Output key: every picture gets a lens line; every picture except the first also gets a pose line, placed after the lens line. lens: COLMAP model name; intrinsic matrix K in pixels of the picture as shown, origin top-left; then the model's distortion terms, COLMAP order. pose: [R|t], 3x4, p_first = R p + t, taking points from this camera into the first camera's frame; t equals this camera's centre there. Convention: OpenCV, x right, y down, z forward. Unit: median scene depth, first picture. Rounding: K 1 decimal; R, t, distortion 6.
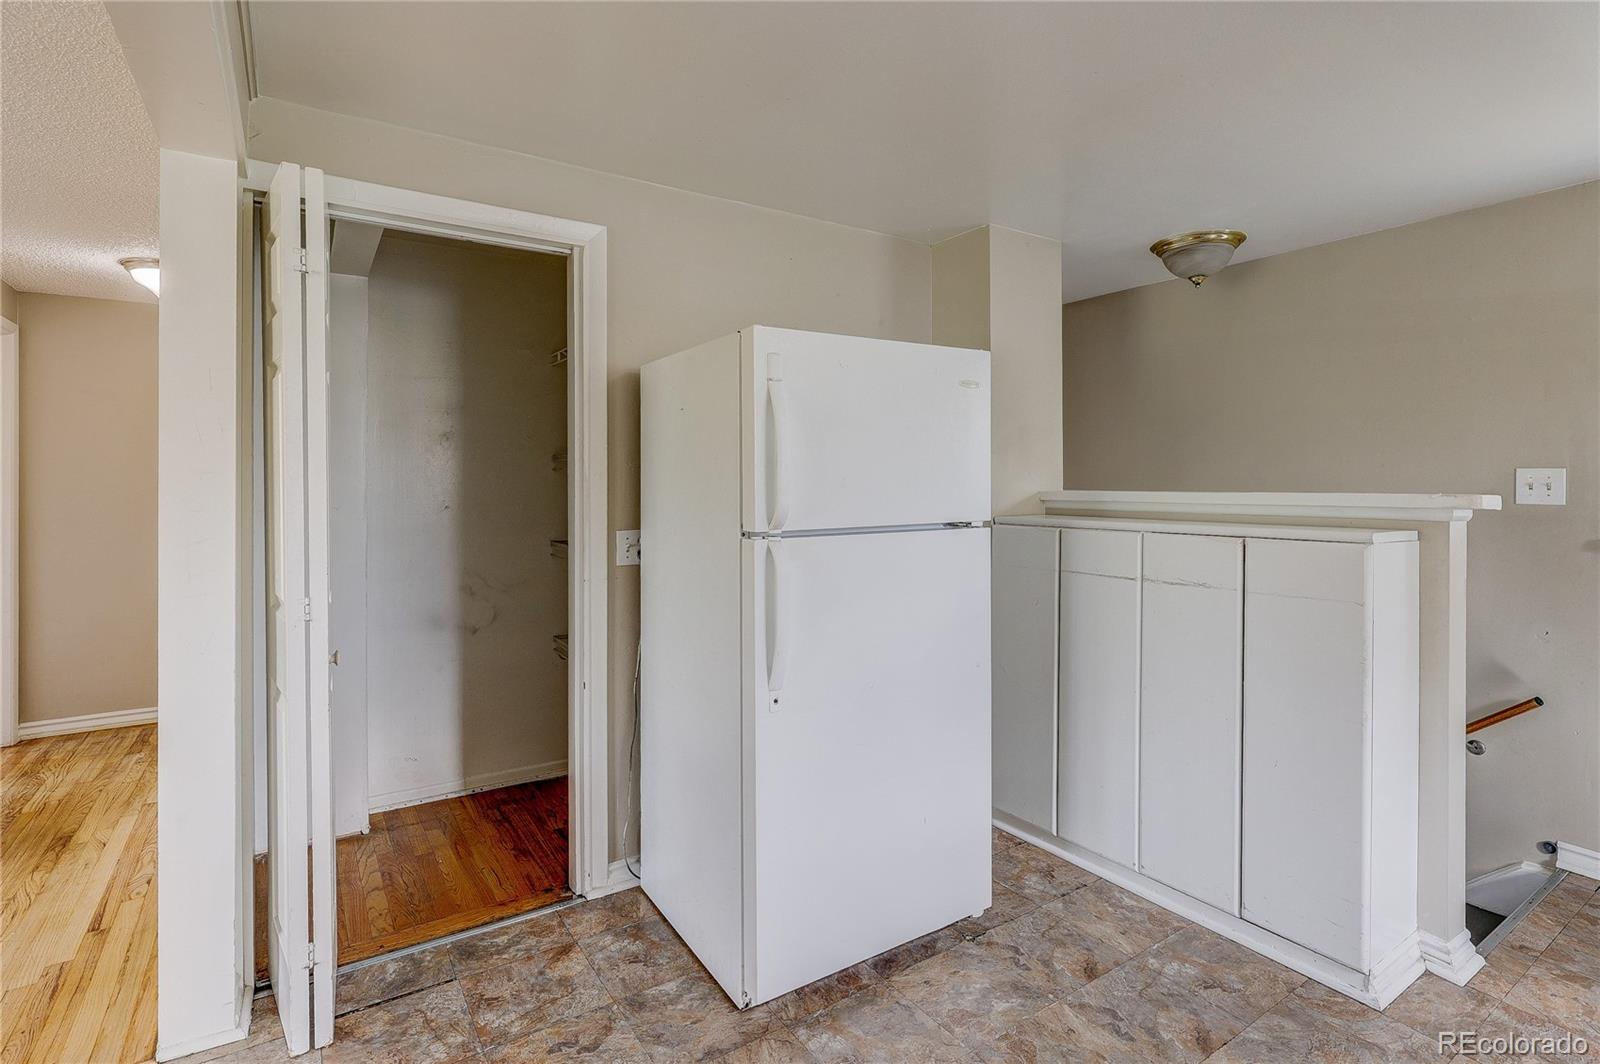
lens RADIAL K [[762.1, 0, 798.8], [0, 762.1, 487.3], [0, 0, 1]] dist [-0.002362, -0.000885]
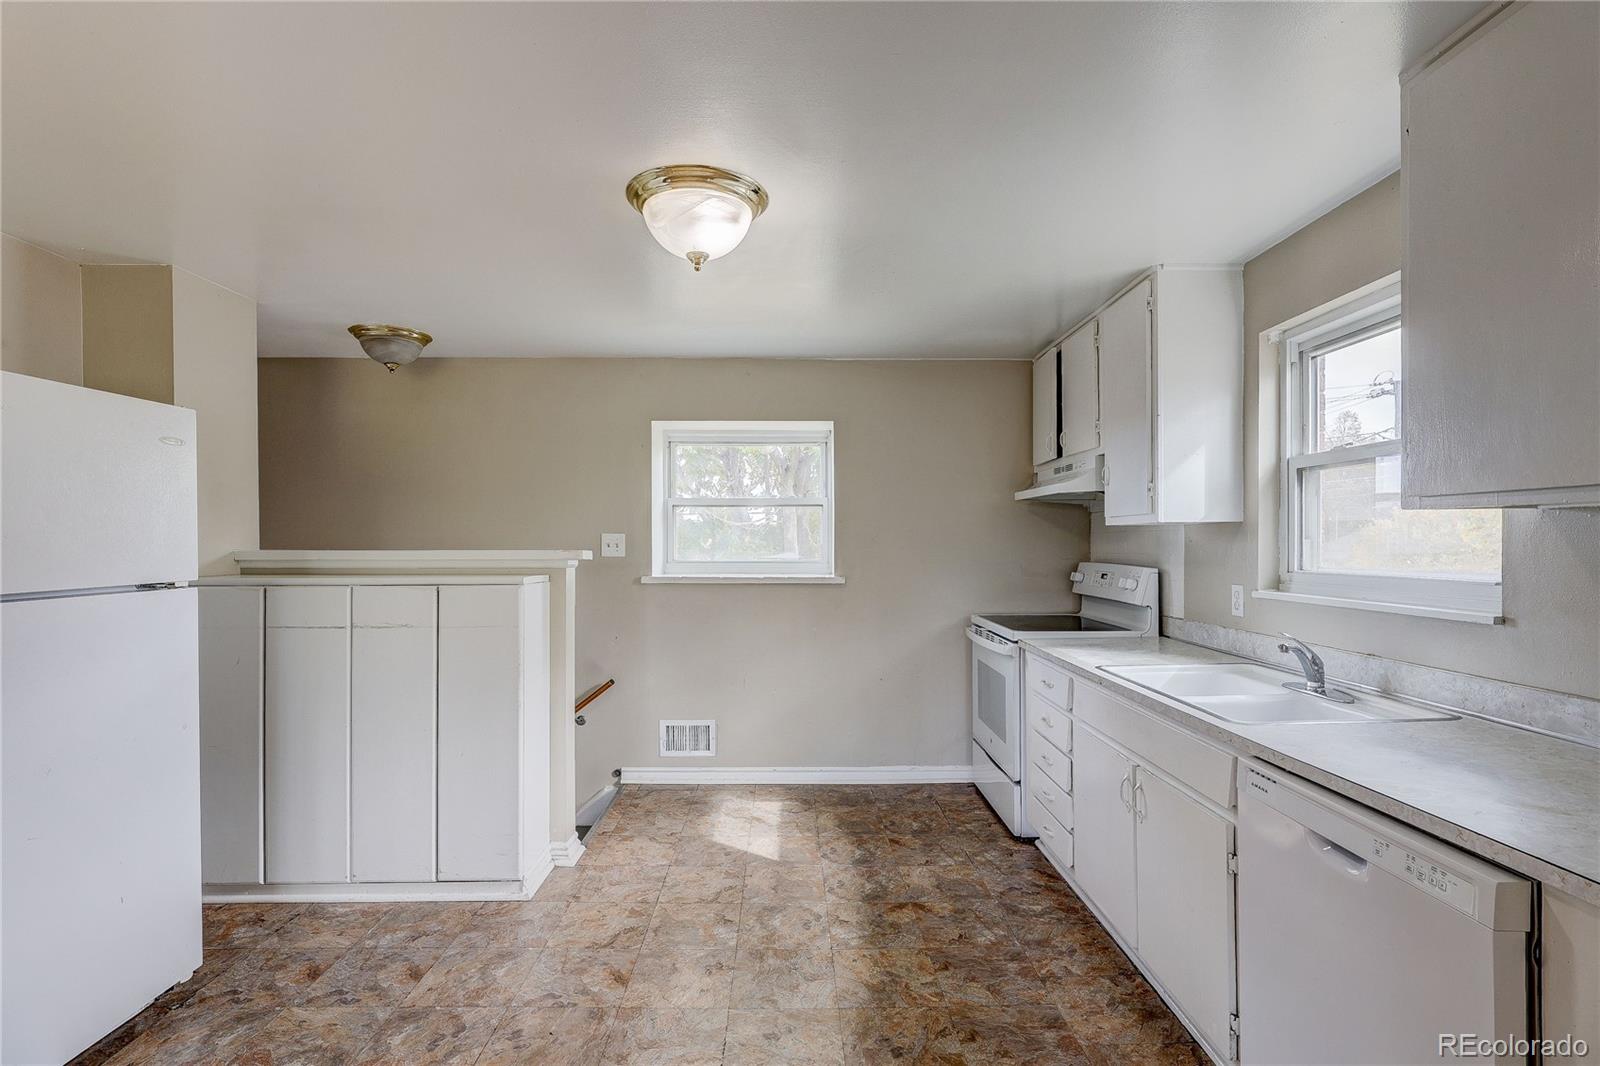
lens RADIAL K [[762.1, 0, 801.3], [0, 762.1, 537.9], [0, 0, 1]] dist [-0.002362, -0.000885]
pose [[0.536580, 0.006171, 0.843827, -0.168926], [0.004957, 0.999933, -0.010465, 0.003124], [-0.843835, 0.009799, 0.536514, -0.204438]]
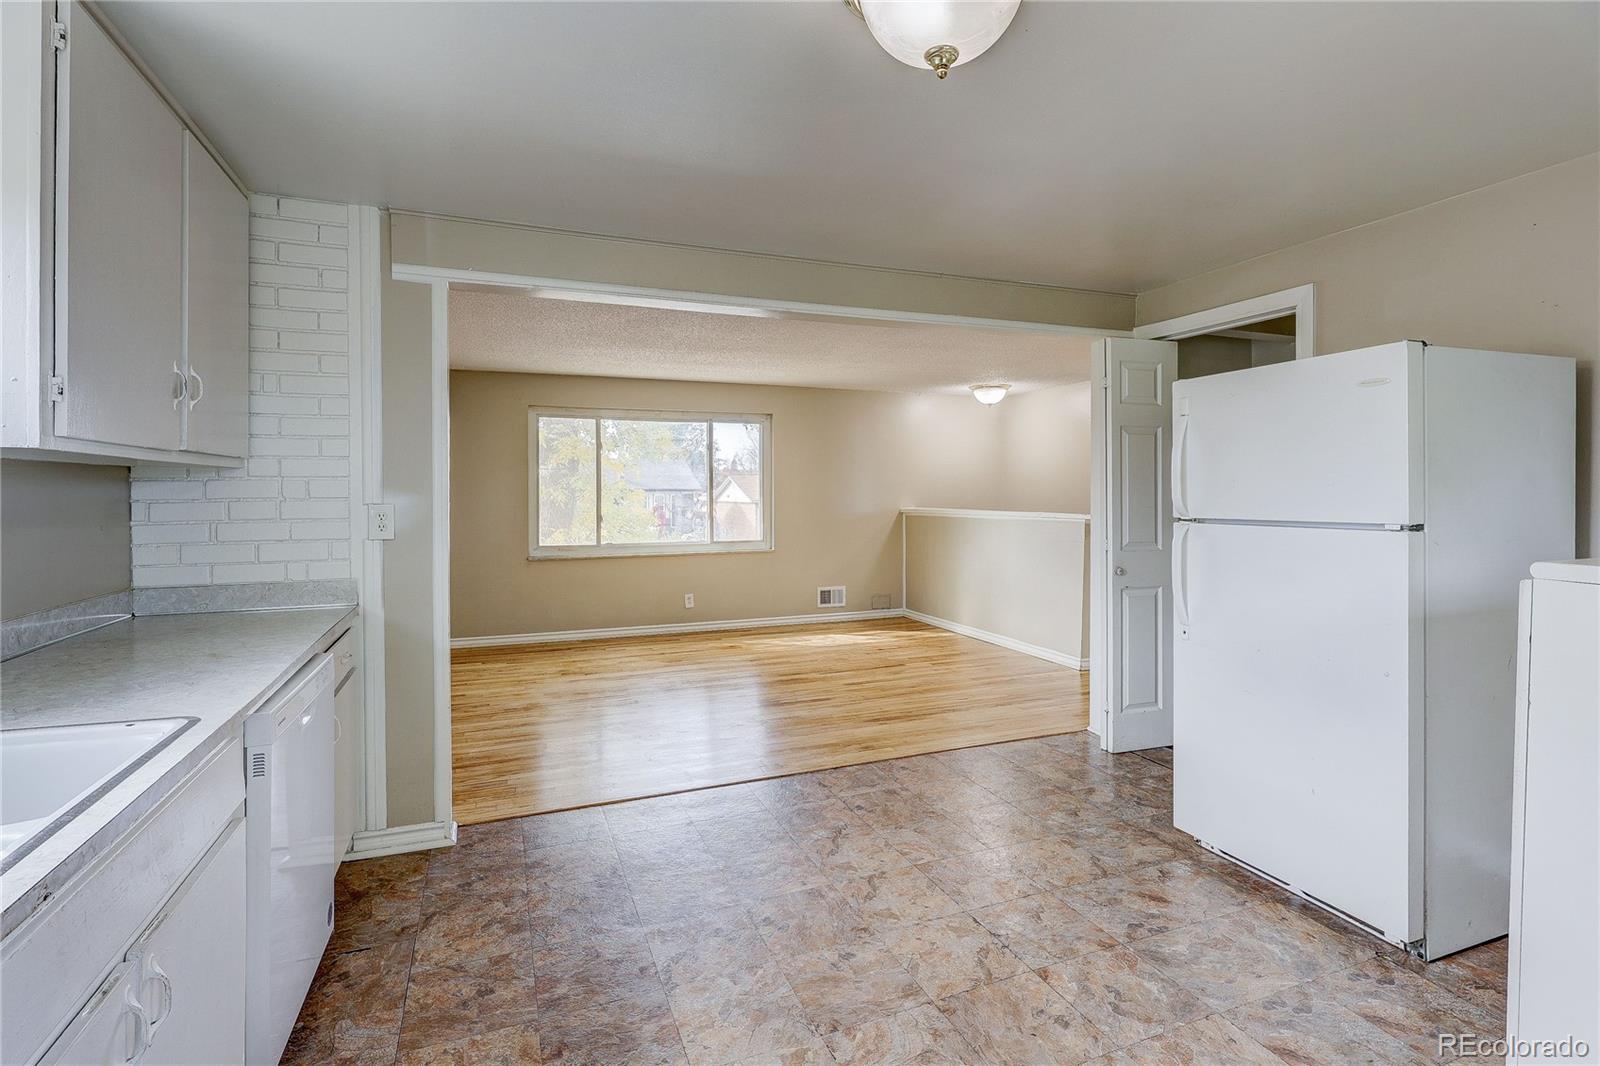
lens RADIAL K [[762.1, 0, 801.9], [0, 762.1, 493.5], [0, 0, 1]] dist [-0.002362, -0.000885]
pose [[-0.204920, 0.003809, -0.978771, 1.287552], [0.000383, 0.999993, 0.003811, 0.002408], [0.978779, 0.000406, -0.204920, 0.466257]]
